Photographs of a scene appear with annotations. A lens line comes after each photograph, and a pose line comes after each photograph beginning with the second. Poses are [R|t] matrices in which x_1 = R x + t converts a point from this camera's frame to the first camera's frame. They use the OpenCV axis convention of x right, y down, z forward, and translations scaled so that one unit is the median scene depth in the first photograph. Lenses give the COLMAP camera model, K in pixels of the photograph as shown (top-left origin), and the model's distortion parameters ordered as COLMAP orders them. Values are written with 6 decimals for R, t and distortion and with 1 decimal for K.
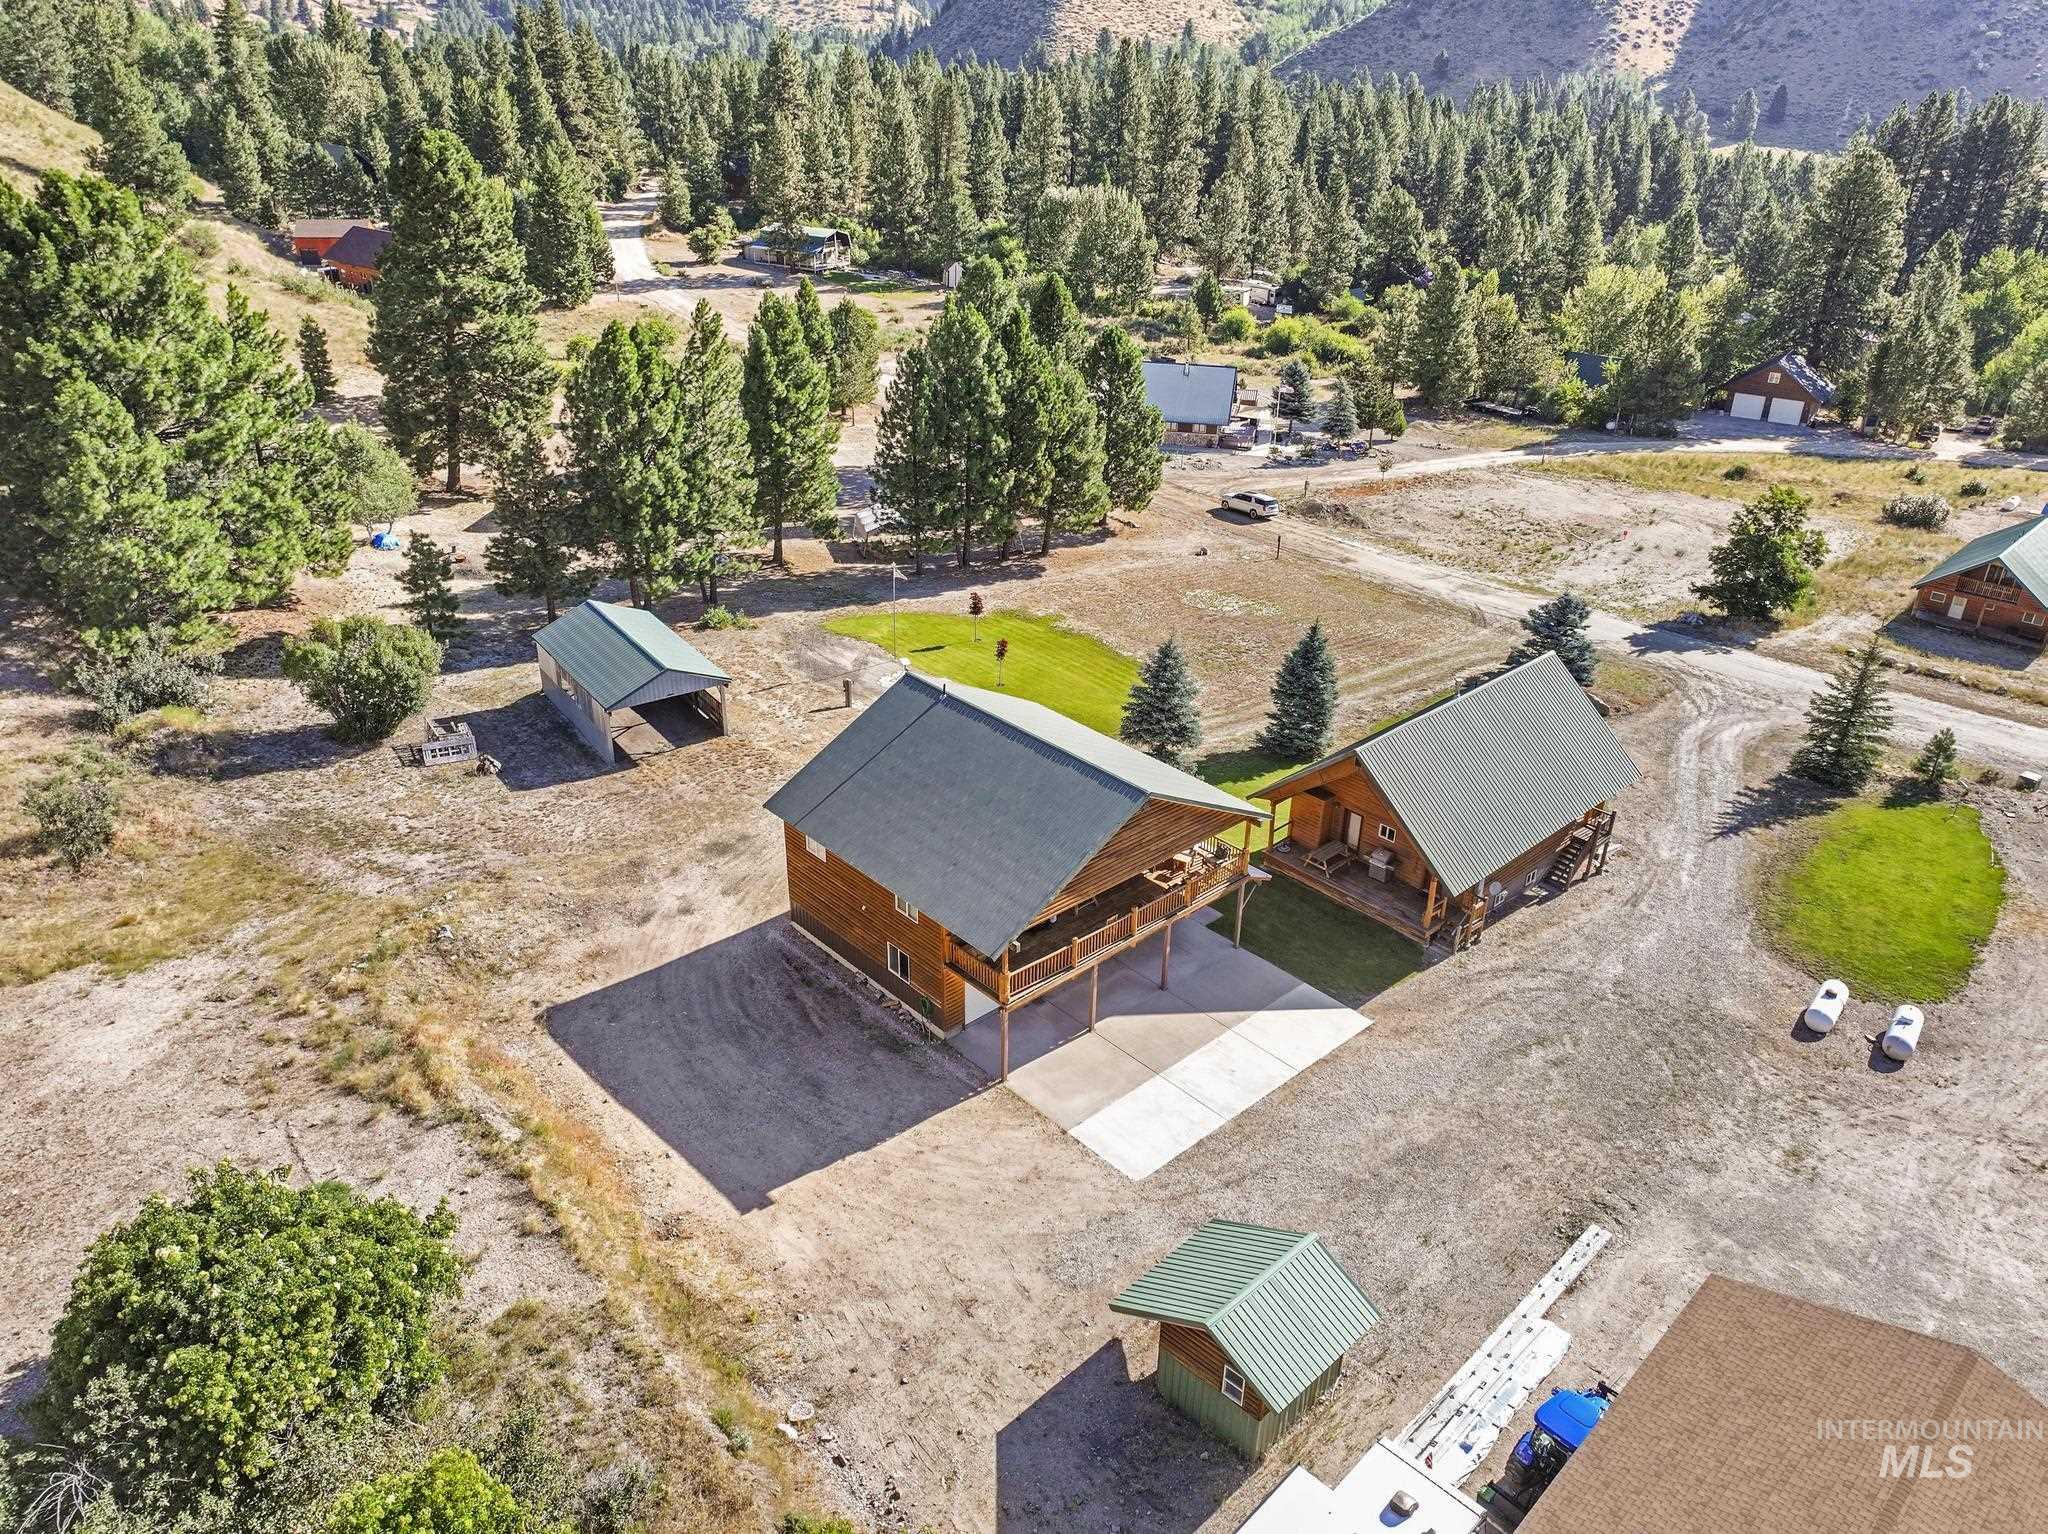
lens RADIAL K [[1396.1, 0, 1024.0], [0, 1396.1, 767.0], [0, 0, 1]] dist [-0.002973, 0.000279]
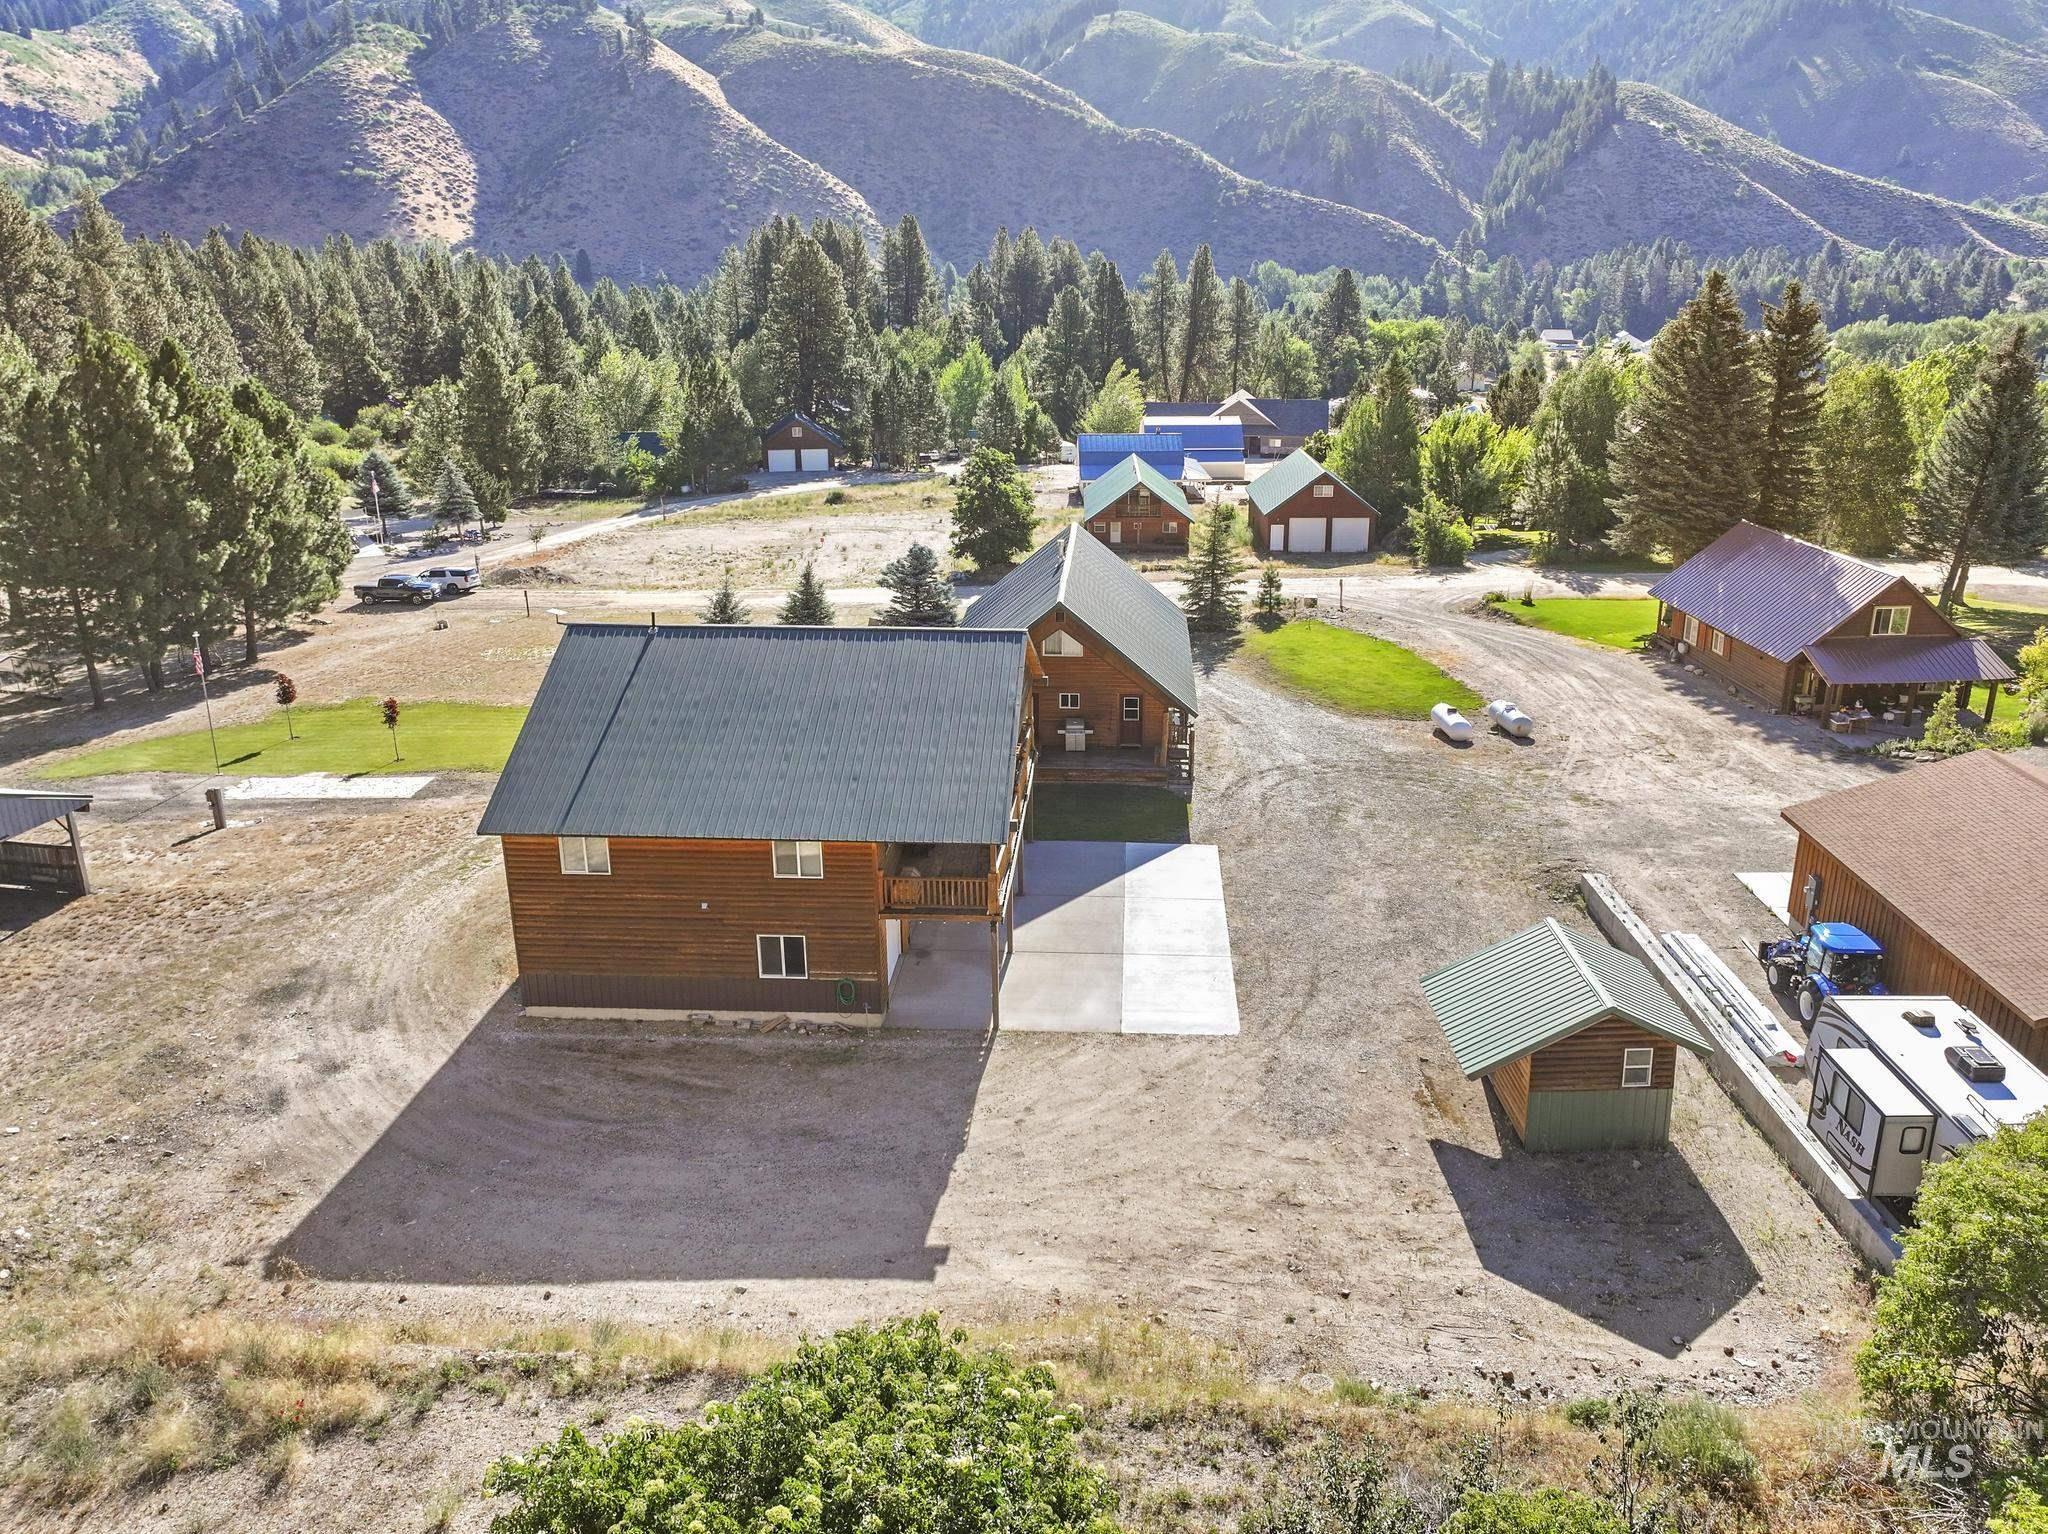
lens RADIAL K [[1425.1, 0, 1032.0], [0, 1425.1, 699.0], [0, 0, 1]] dist [0.004022, -0.001413]
pose [[0.712879, -0.221058, 0.665535, -0.244590], [0.326628, 0.944461, -0.036160, 0.043656], [-0.620578, 0.243160, 0.745491, 0.175518]]
